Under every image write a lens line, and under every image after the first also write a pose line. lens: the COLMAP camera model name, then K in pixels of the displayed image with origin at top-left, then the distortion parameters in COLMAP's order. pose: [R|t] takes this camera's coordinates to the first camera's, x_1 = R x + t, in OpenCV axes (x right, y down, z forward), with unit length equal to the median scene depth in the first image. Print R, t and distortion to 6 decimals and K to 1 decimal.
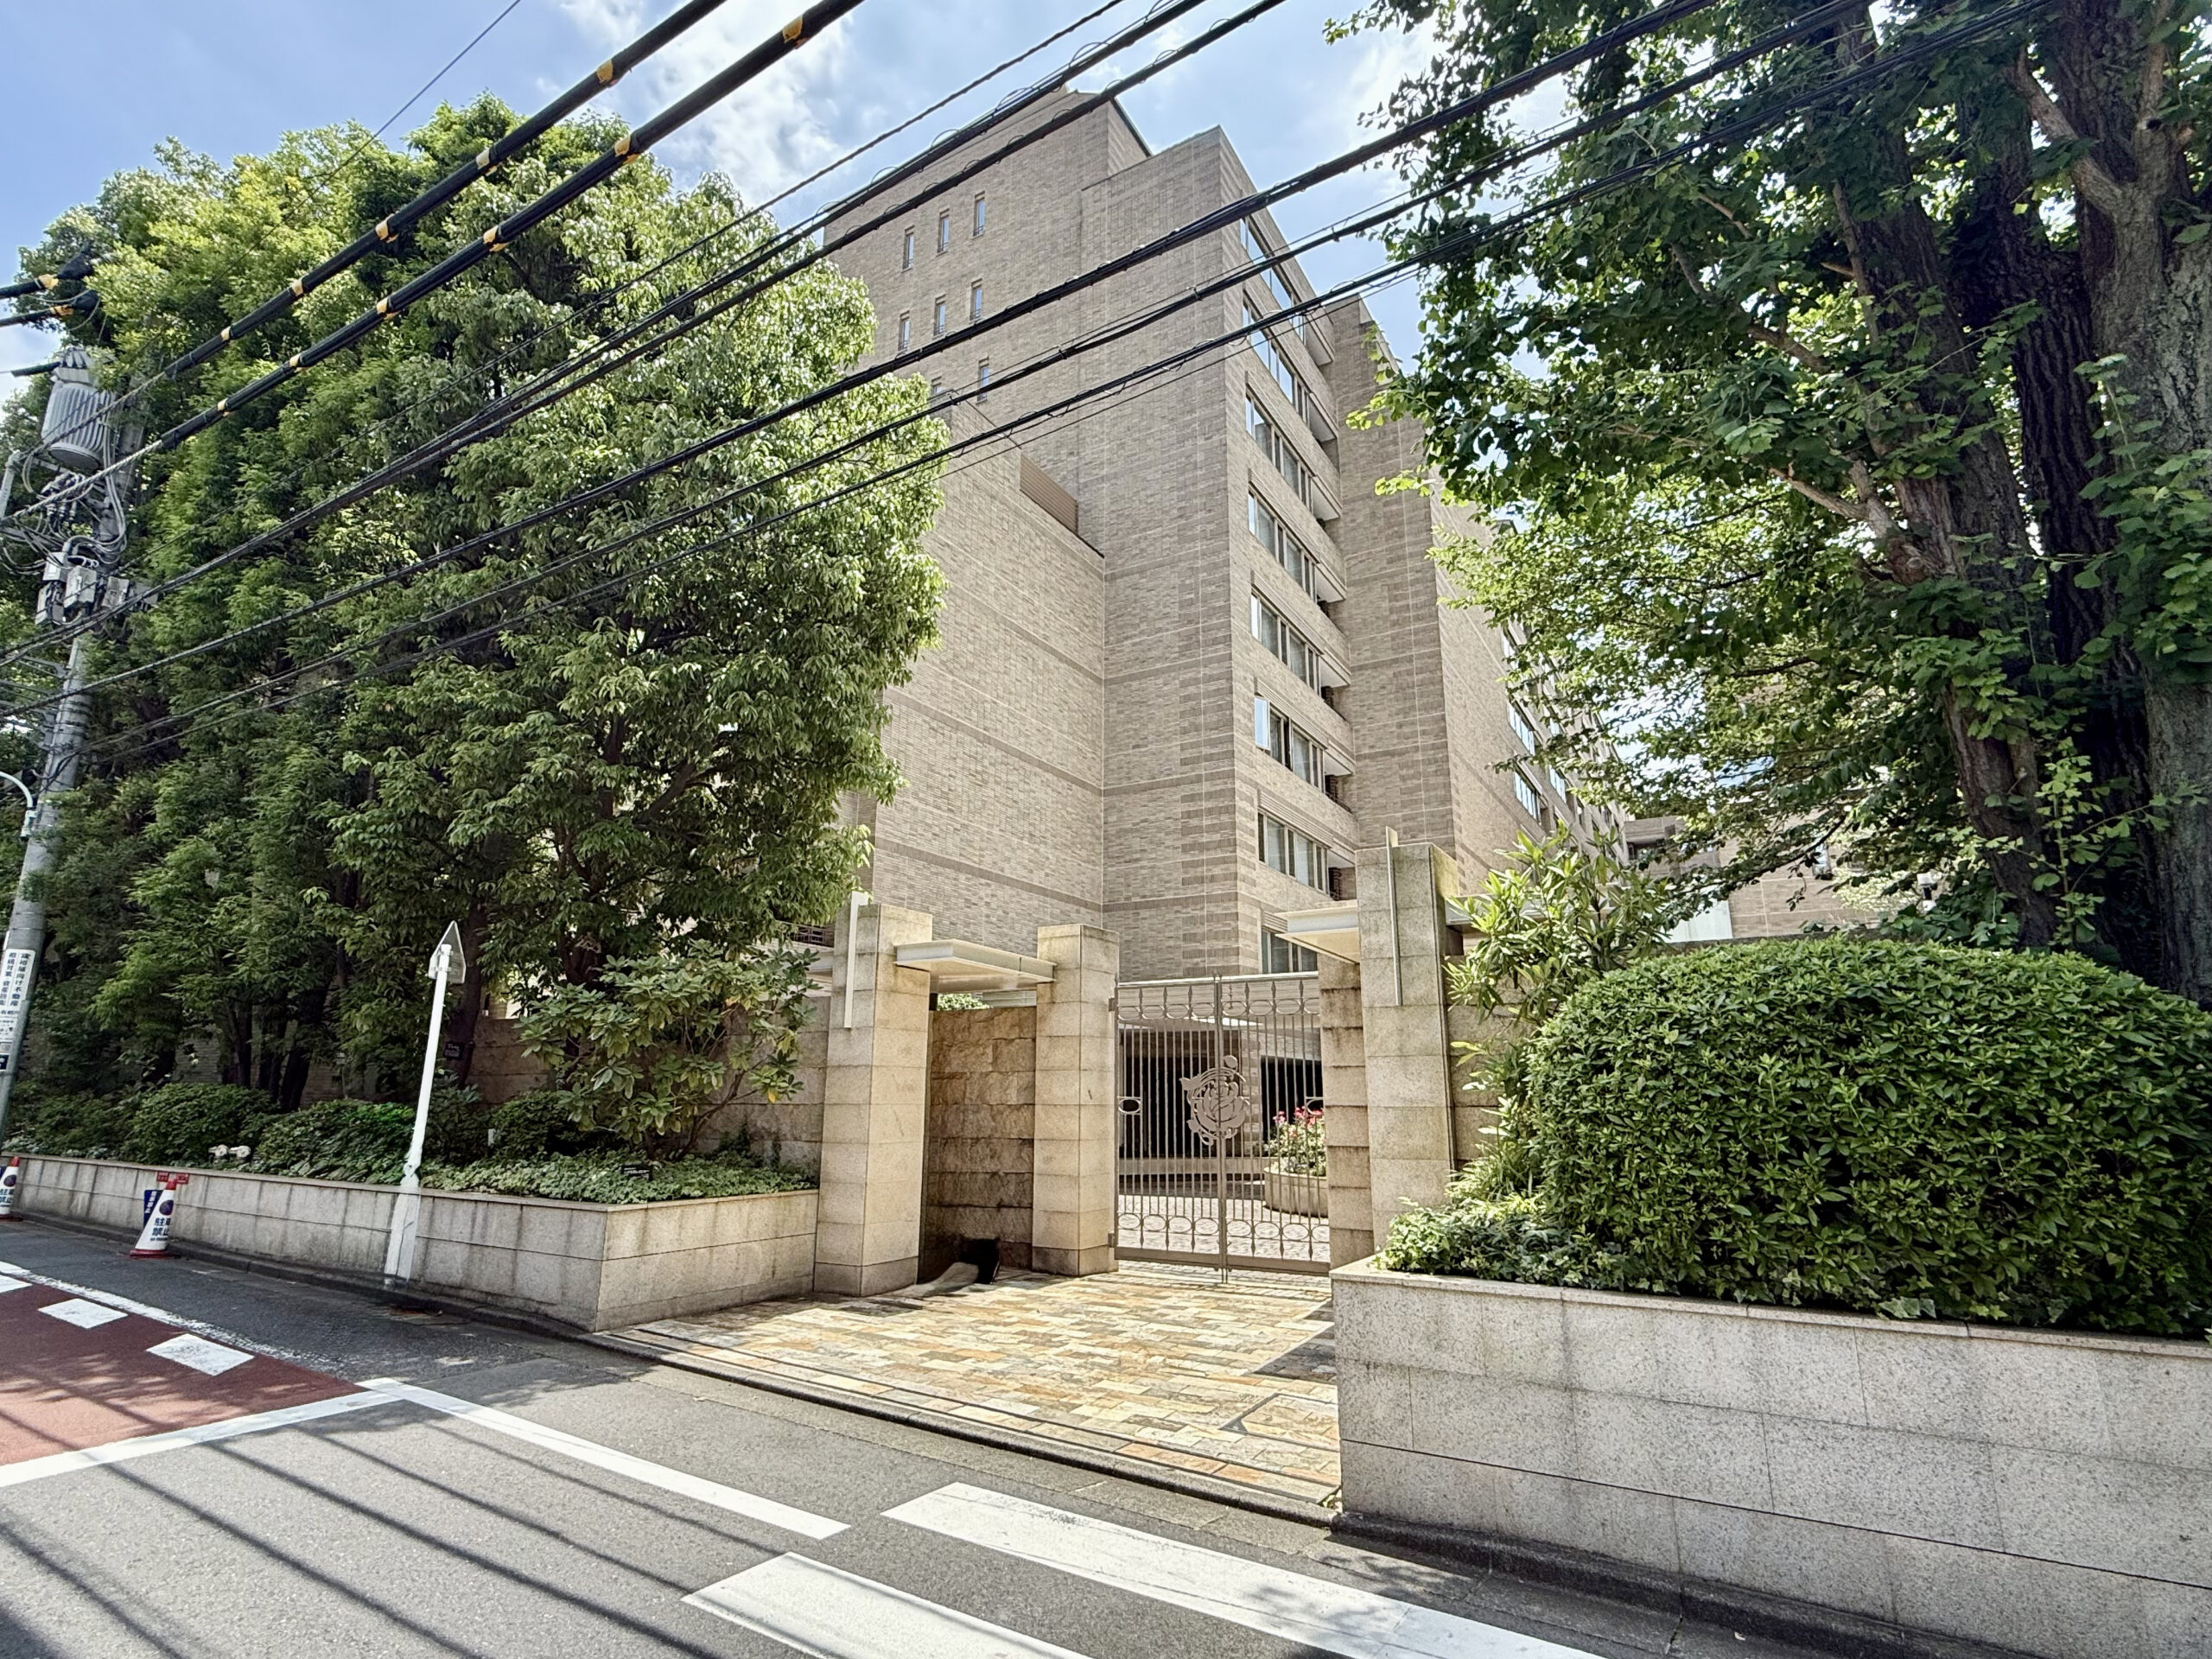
lens RADIAL K [[1204.9, 0, 1106.0], [0, 1204.9, 829.5], [0, 0, 1]] dist [-0.001274, 0.000935]
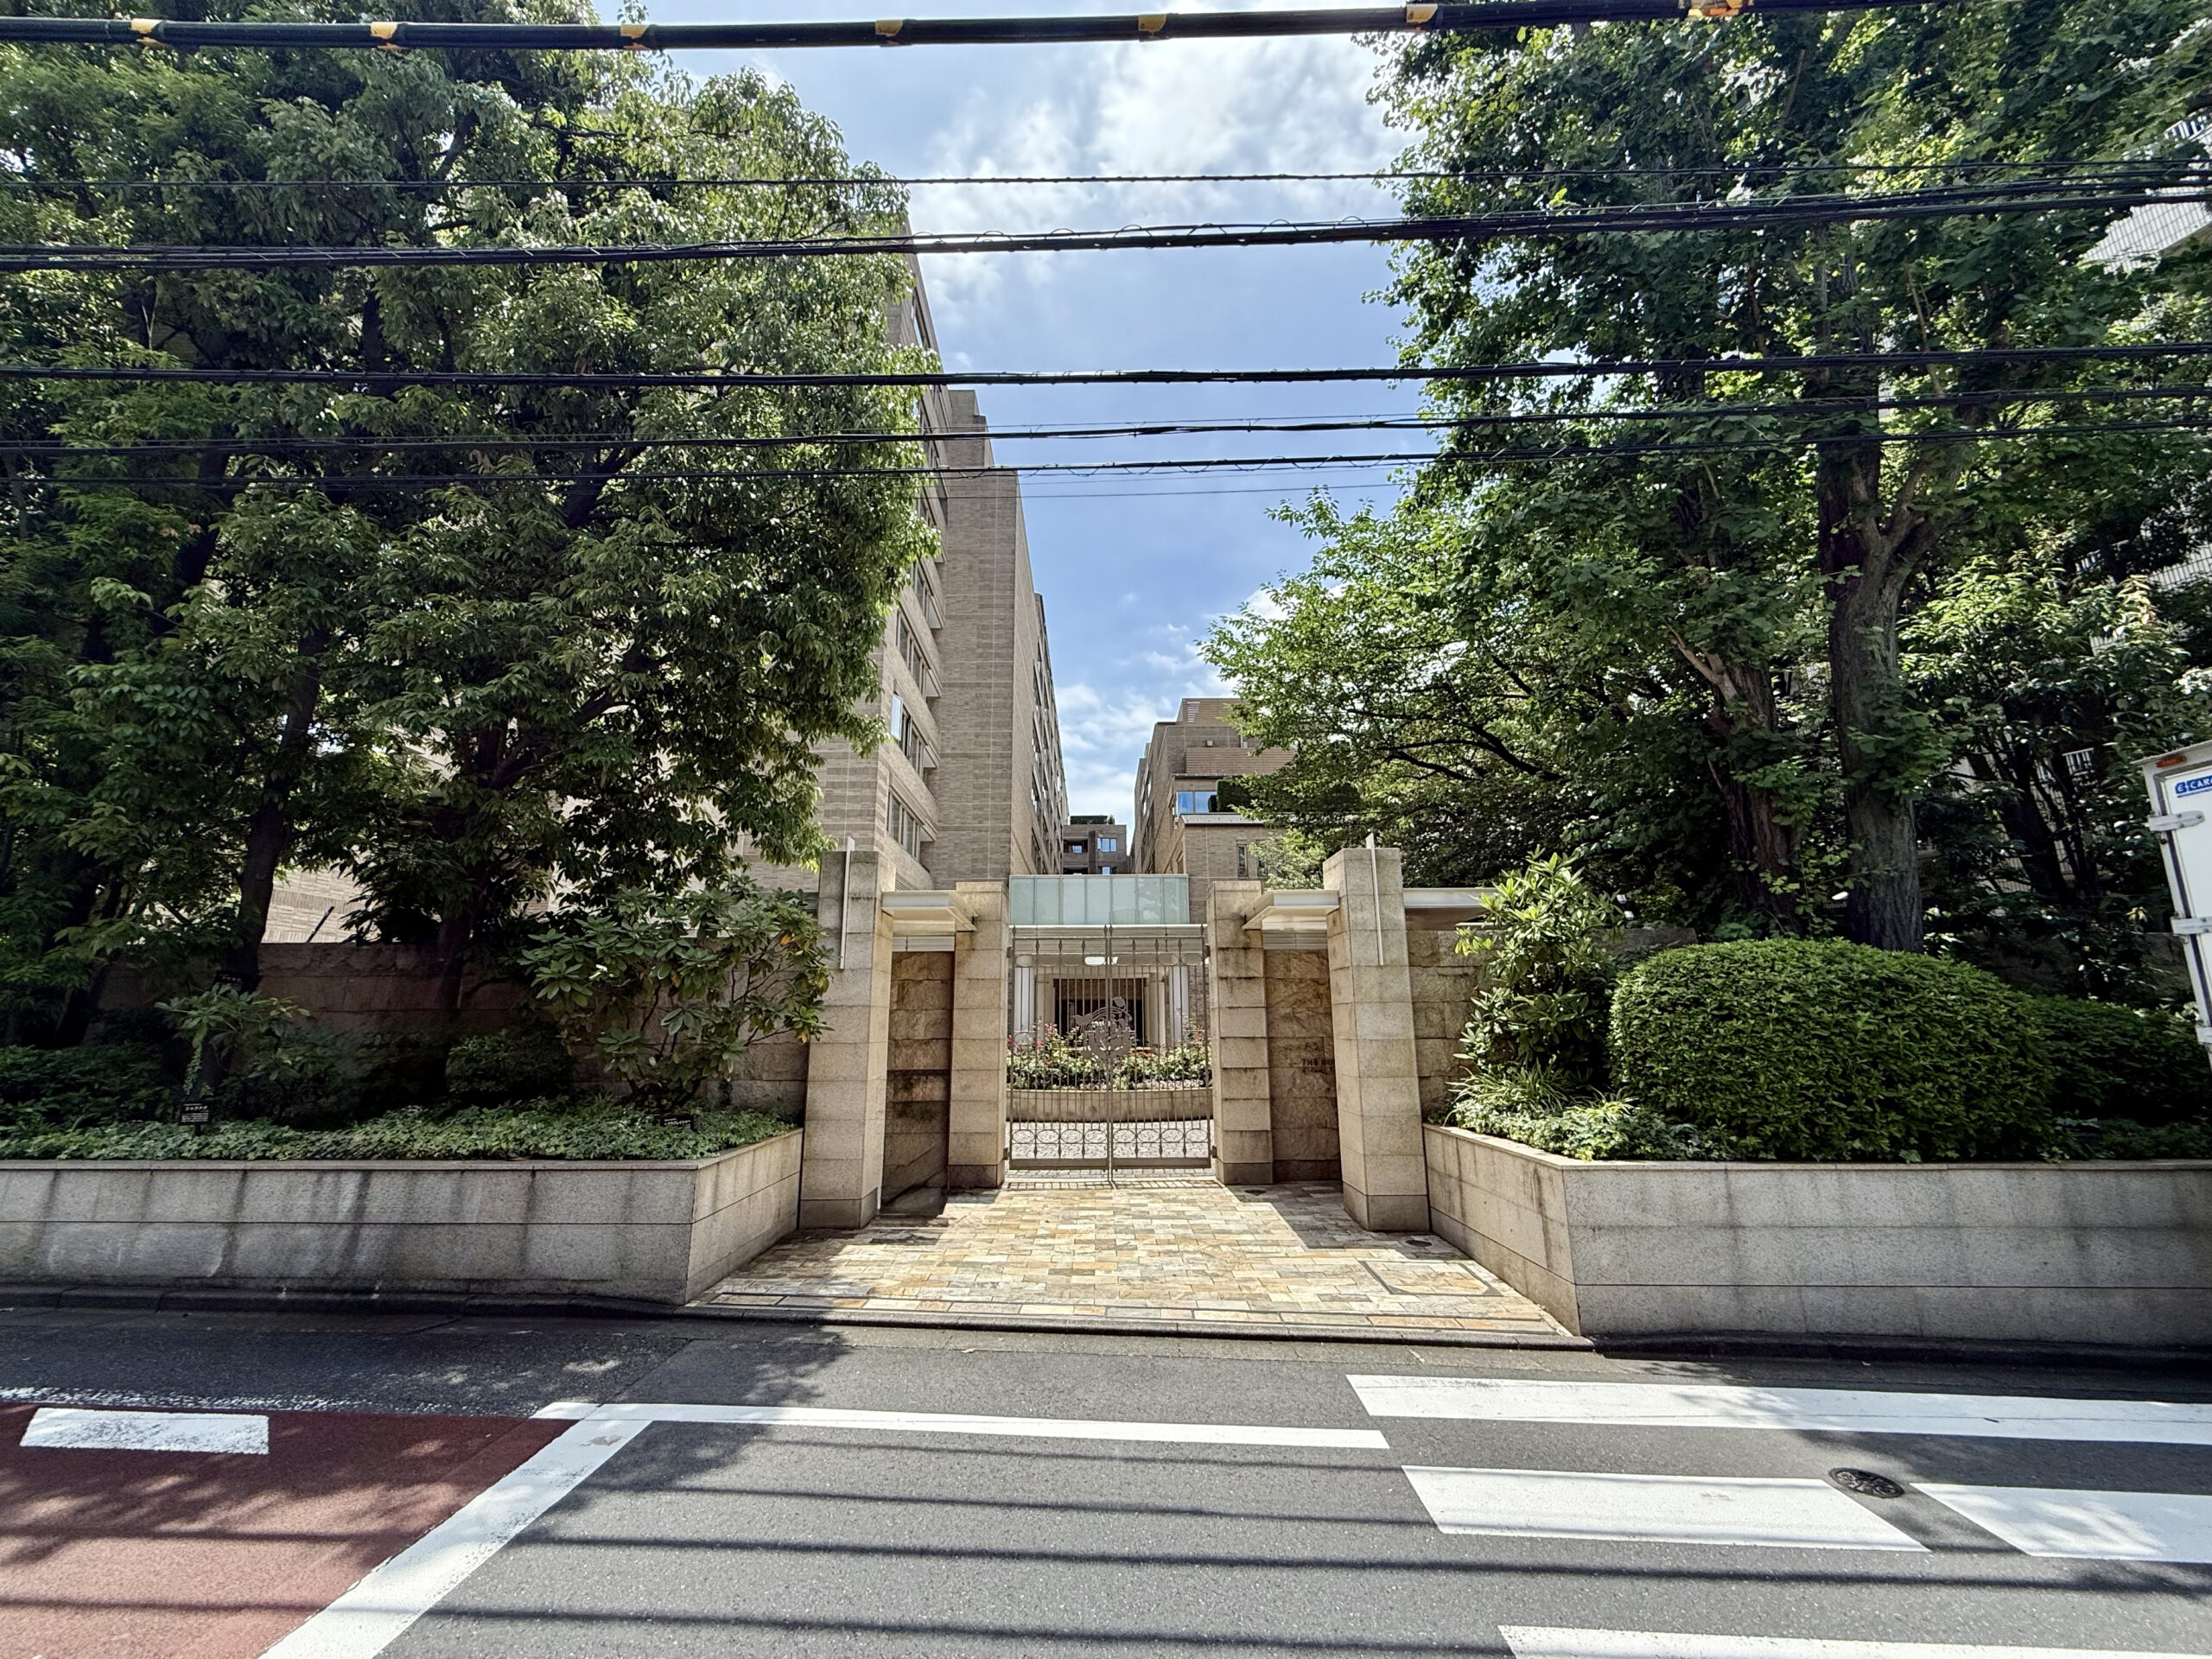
lens RADIAL K [[937.7, 0, 1106.0], [0, 937.7, 829.5], [0, 0, 1]] dist [-0.002258, -0.000150]
pose [[0.841664, 0.100864, 0.530499, -0.834881], [-0.110987, 0.993739, -0.012853, 0.057338], [-0.528473, -0.048061, 0.847588, 0.377822]]
